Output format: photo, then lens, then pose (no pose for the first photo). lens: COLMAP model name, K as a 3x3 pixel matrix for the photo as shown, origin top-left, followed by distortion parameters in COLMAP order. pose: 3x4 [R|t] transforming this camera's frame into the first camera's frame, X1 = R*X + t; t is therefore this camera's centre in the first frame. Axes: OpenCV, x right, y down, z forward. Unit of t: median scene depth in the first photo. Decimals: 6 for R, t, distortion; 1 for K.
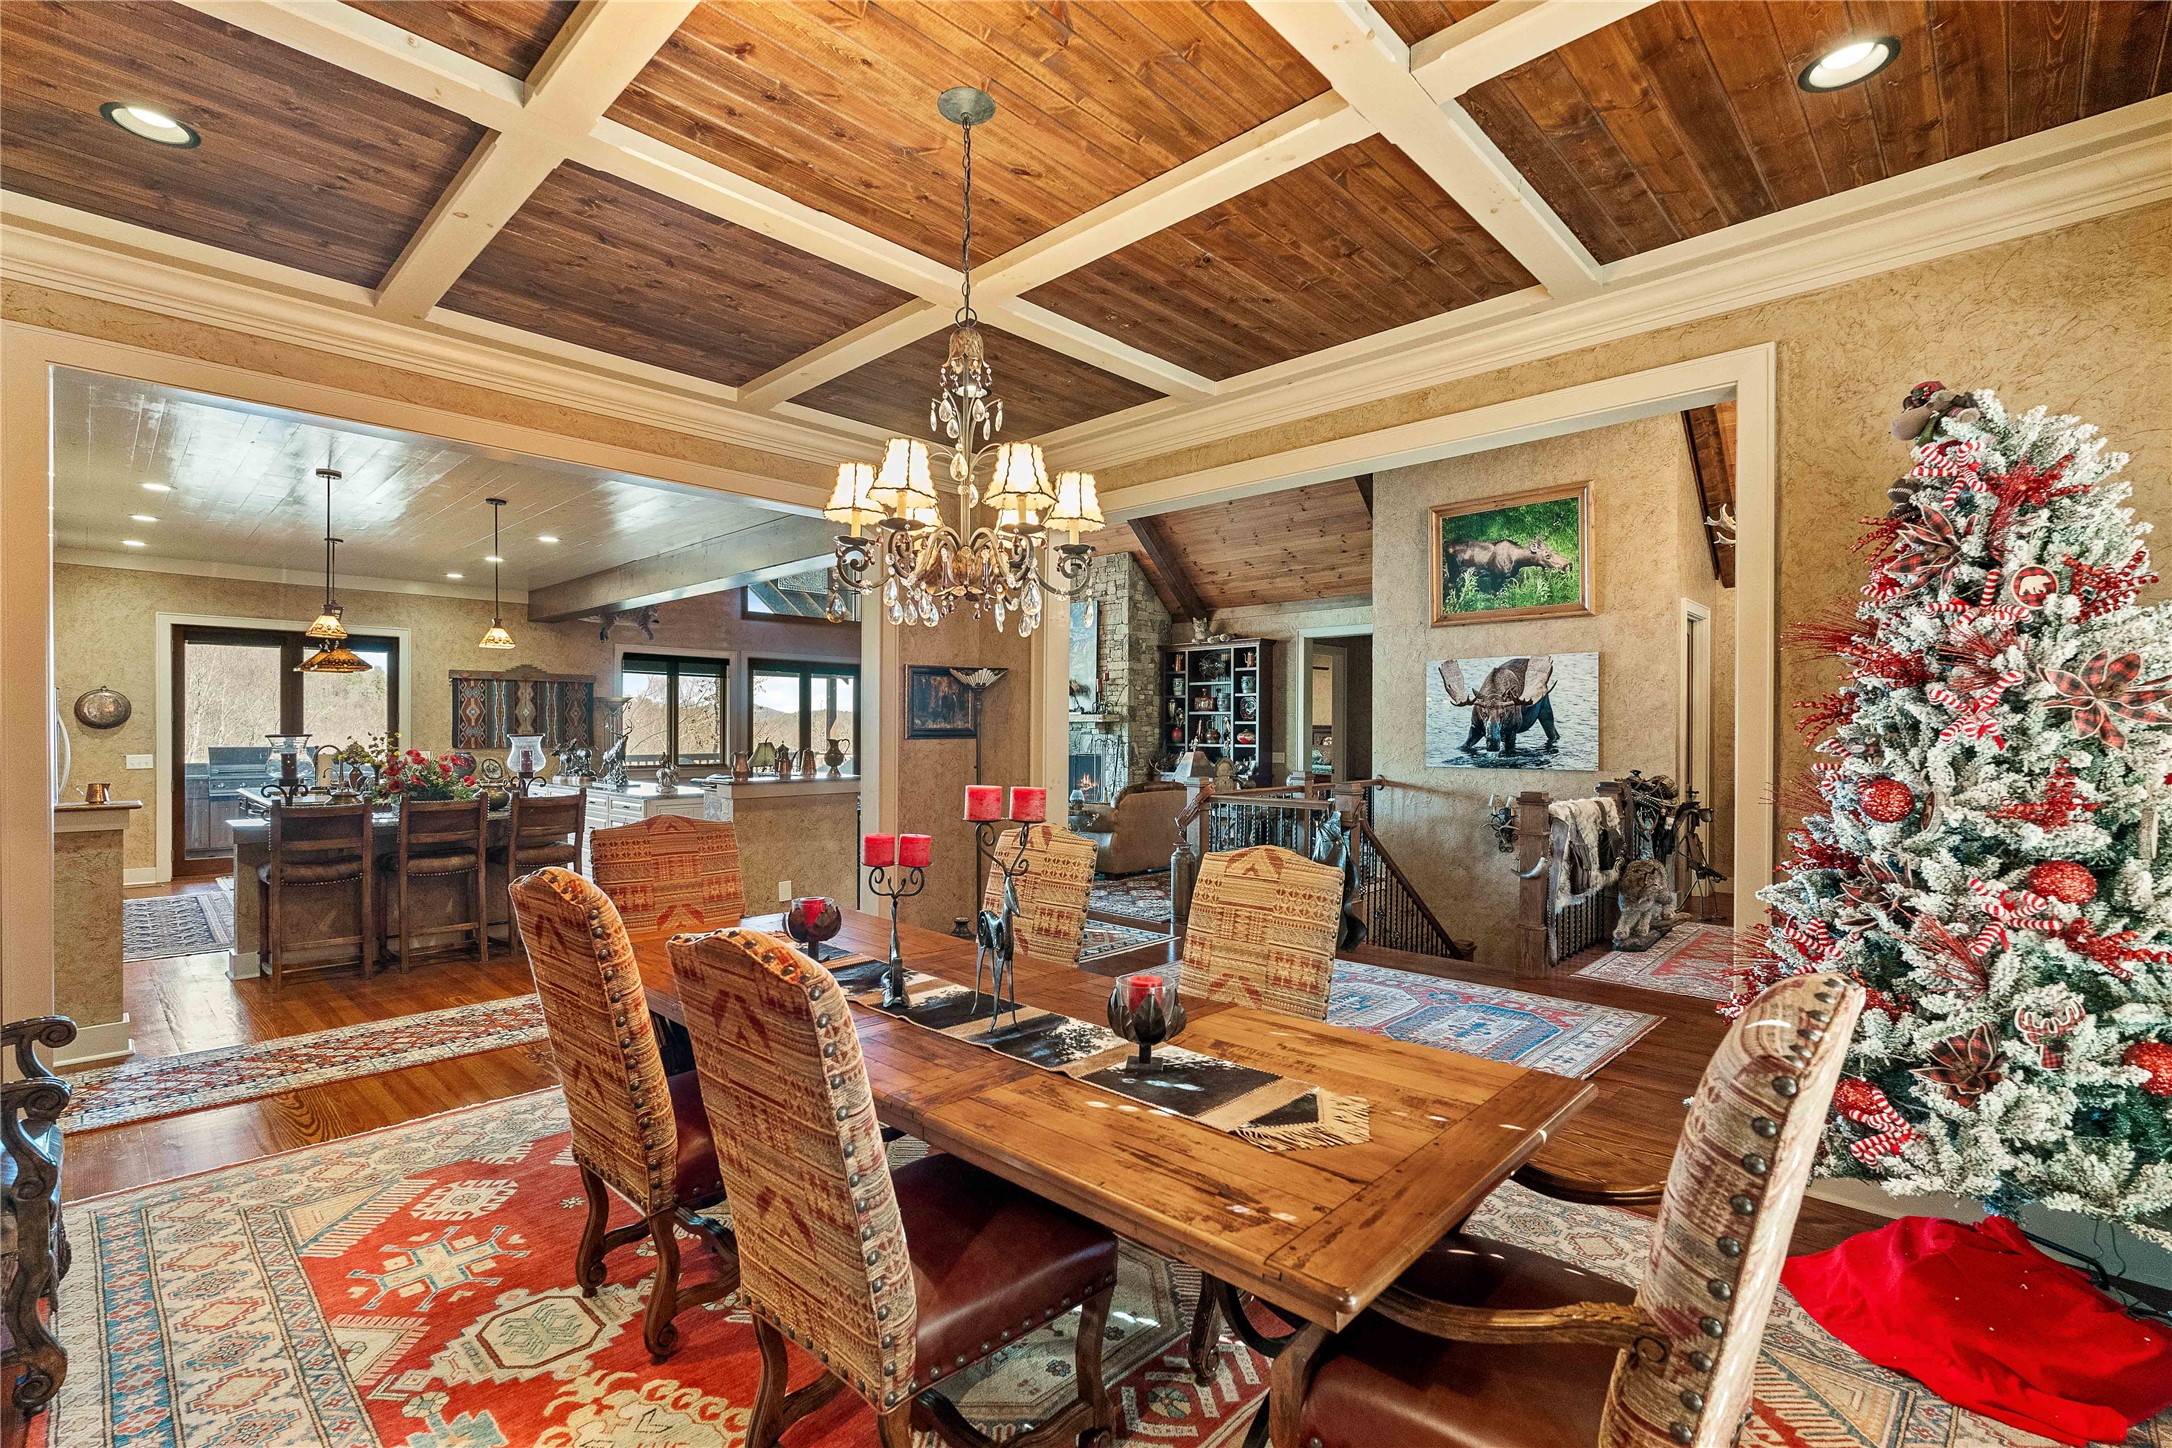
lens RADIAL K [[968.9, 0, 1088.0], [0, 968.9, 715.2], [0, 0, 1]] dist [-0.004001, -0.000389]
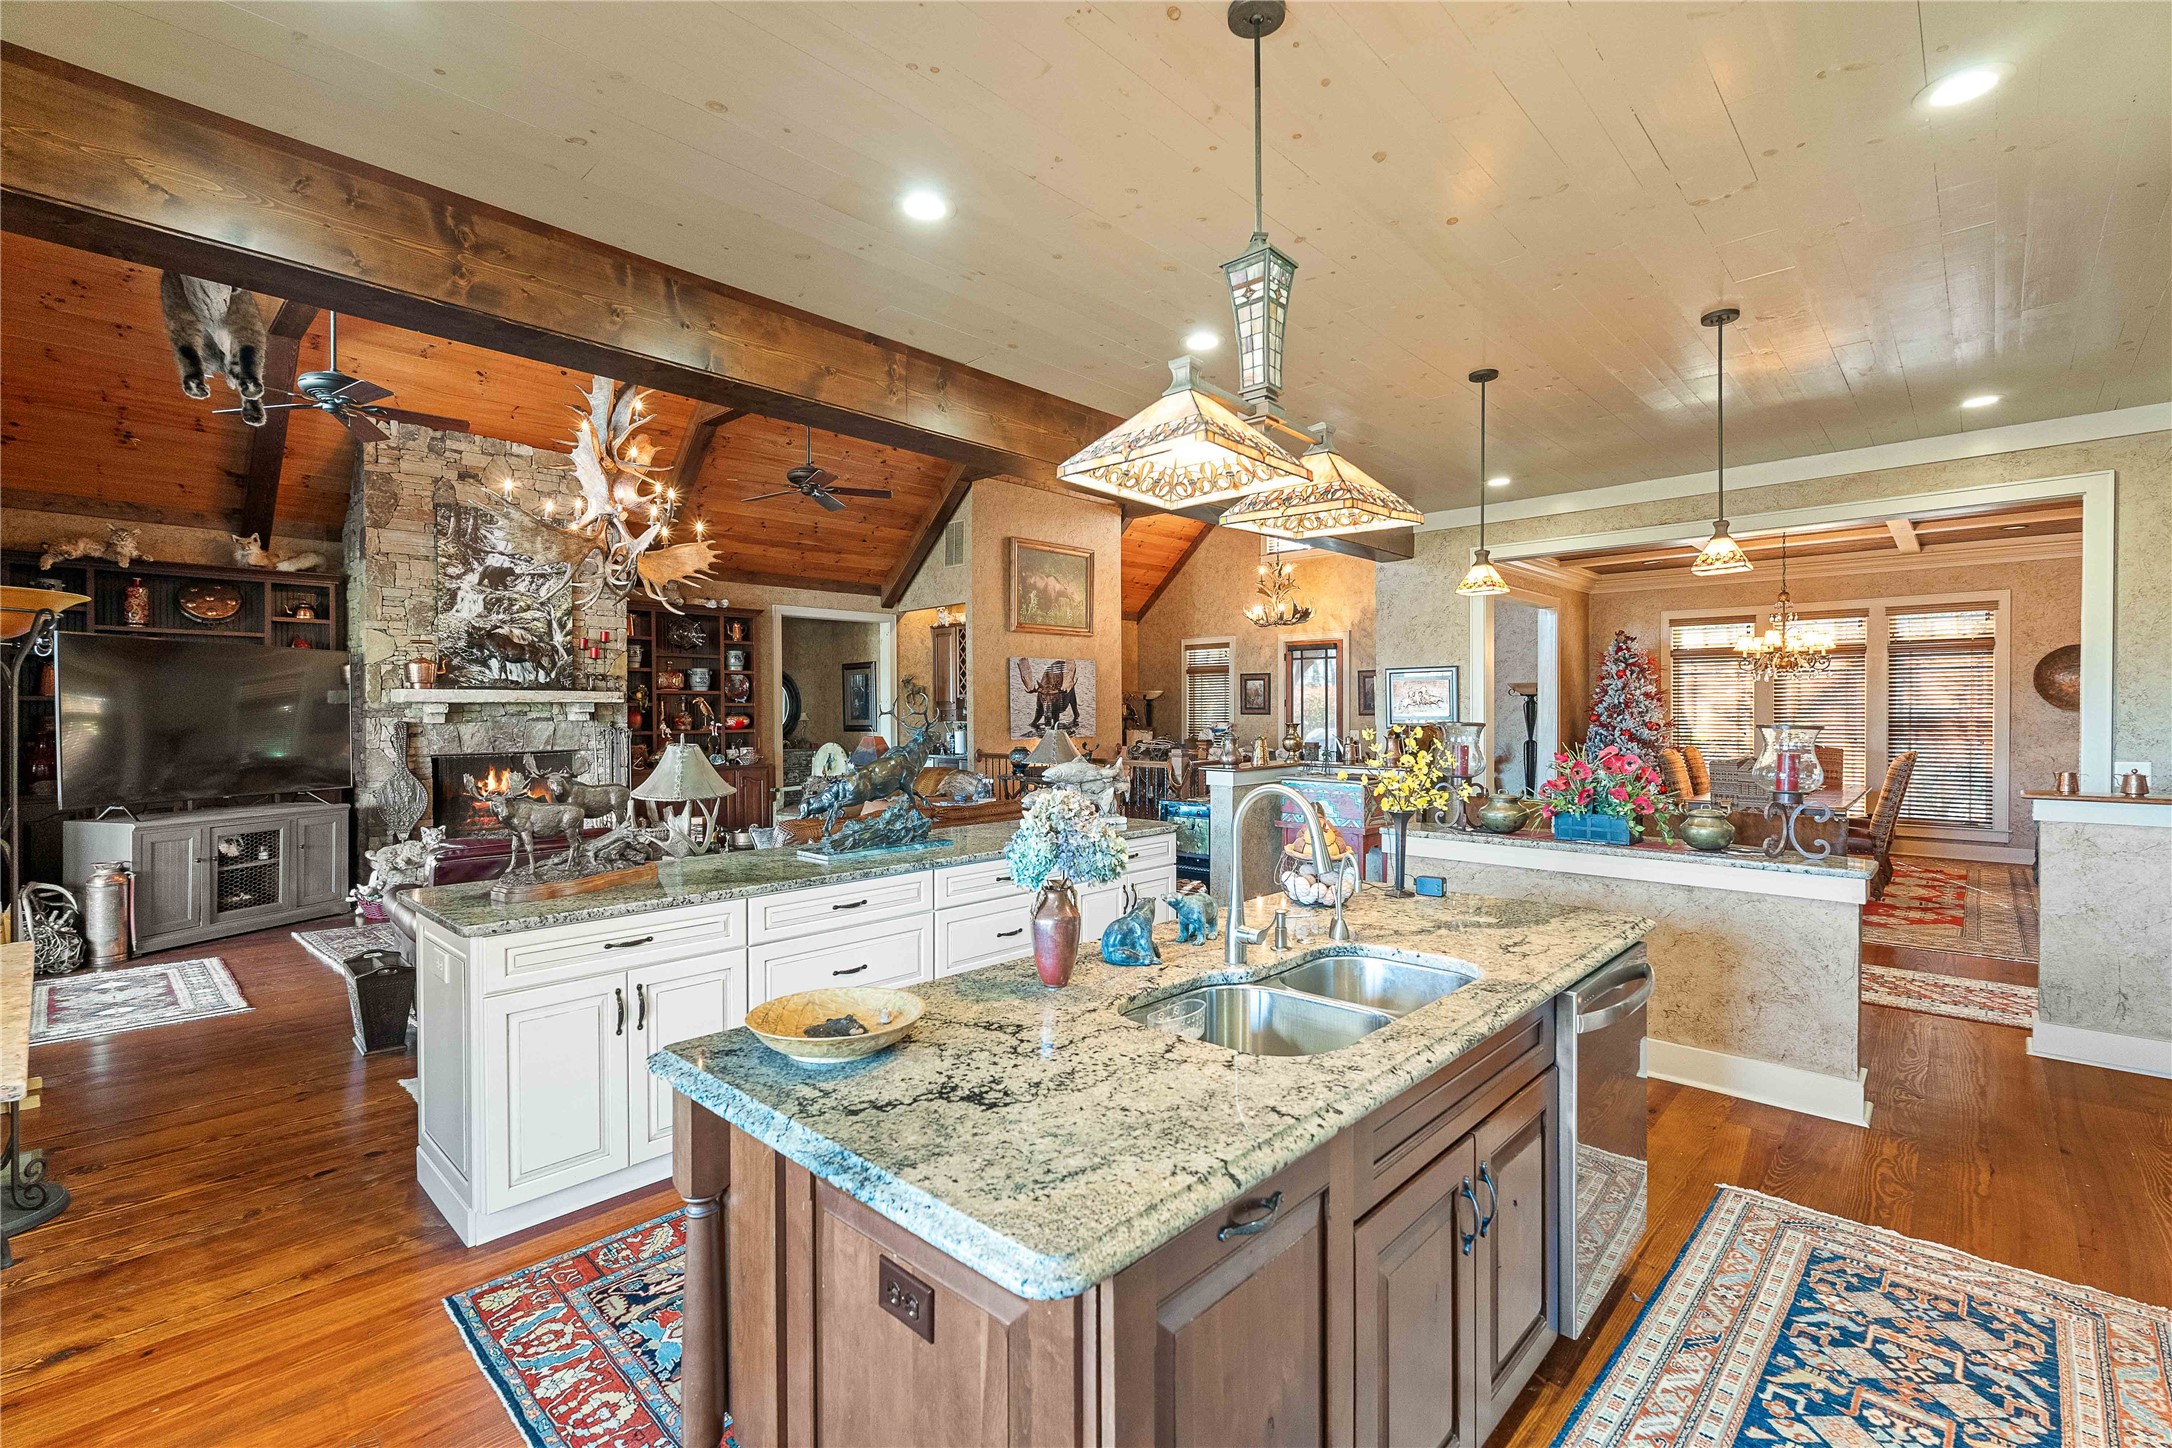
lens RADIAL K [[968.9, 0, 1087.2], [0, 968.9, 712.7], [0, 0, 1]] dist [-0.004001, -0.000389]
pose [[-0.009041, -0.005480, 0.999944, -0.777617], [-0.009405, 0.999941, 0.005395, 0.008012], [-0.999915, -0.009355, -0.009092, 0.764894]]
